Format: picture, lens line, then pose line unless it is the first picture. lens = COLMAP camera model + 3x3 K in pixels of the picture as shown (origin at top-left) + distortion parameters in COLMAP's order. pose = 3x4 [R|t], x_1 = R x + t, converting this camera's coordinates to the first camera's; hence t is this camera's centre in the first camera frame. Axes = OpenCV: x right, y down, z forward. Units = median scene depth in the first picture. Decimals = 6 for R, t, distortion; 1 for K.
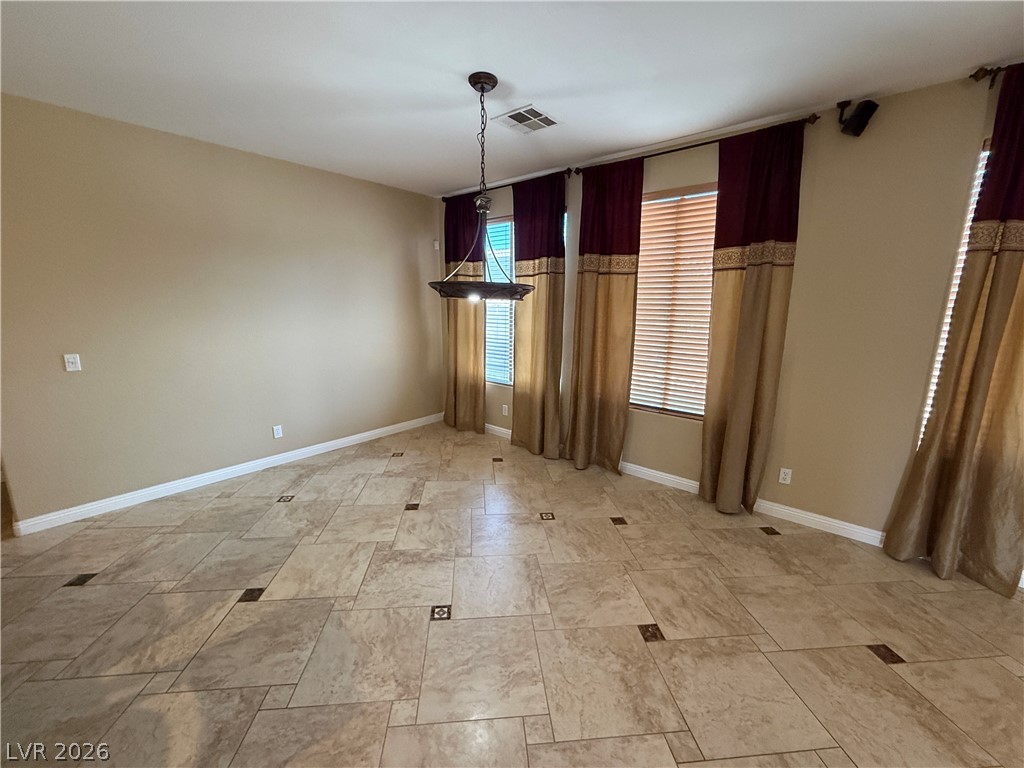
lens RADIAL K [[408.7, 0, 510.7], [0, 408.7, 386.0], [0, 0, 1]] dist [0.000191, -0.000106]
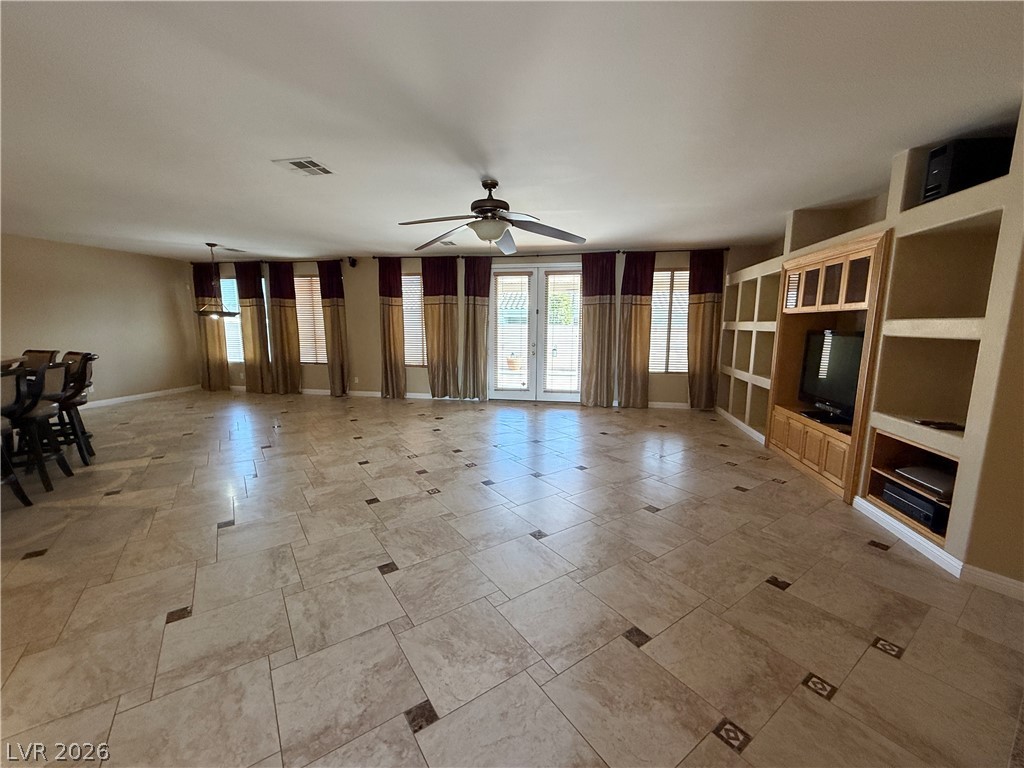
lens RADIAL K [[408.7, 0, 510.7], [0, 408.7, 386.0], [0, 0, 1]] dist [0.000191, -0.000106]
pose [[0.871538, -0.075356, 0.484502, 0.210792], [0.100338, 0.994619, -0.025795, 0.386810], [-0.479951, 0.071095, 0.874410, -1.721073]]
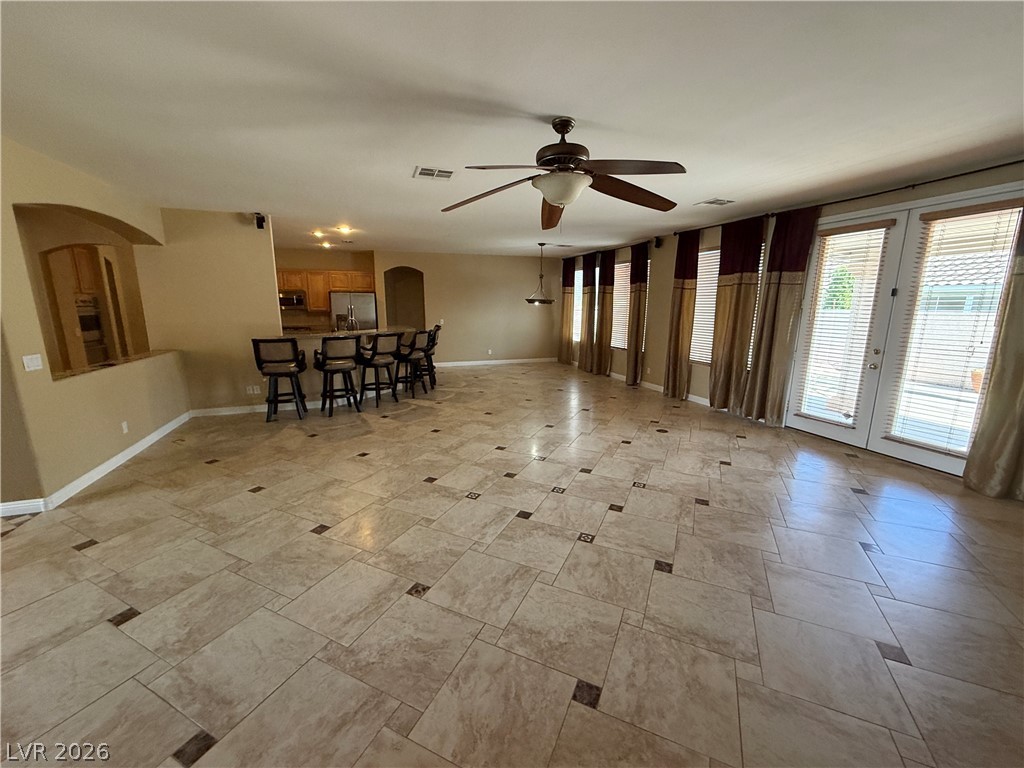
lens RADIAL K [[408.7, 0, 510.7], [0, 408.7, 386.0], [0, 0, 1]] dist [0.000191, -0.000106]
pose [[0.859689, 0.099640, -0.501006, 1.096049], [-0.104540, 0.994351, 0.018374, 0.317564], [0.500007, 0.036579, 0.865249, -1.494891]]
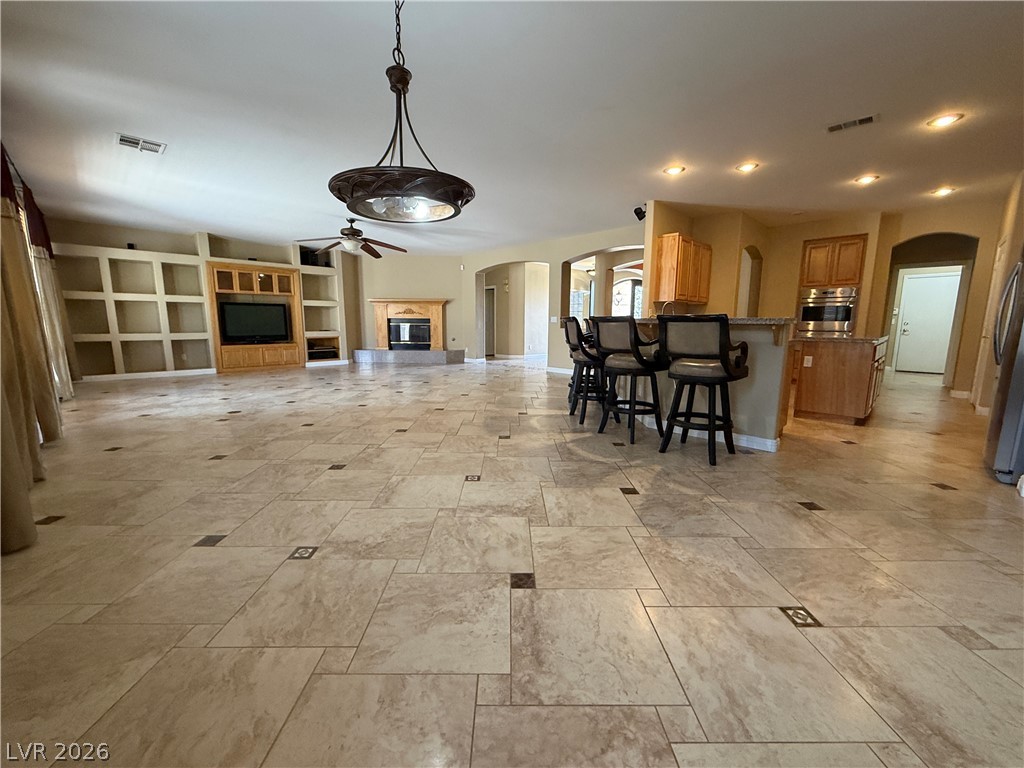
lens RADIAL K [[408.7, 0, 510.7], [0, 408.7, 386.0], [0, 0, 1]] dist [0.000191, -0.000106]
pose [[-0.996306, -0.027941, 0.081200, -0.230458], [0.002465, 0.935889, 0.352287, -0.119975], [-0.085837, 0.351186, -0.932363, 1.244488]]
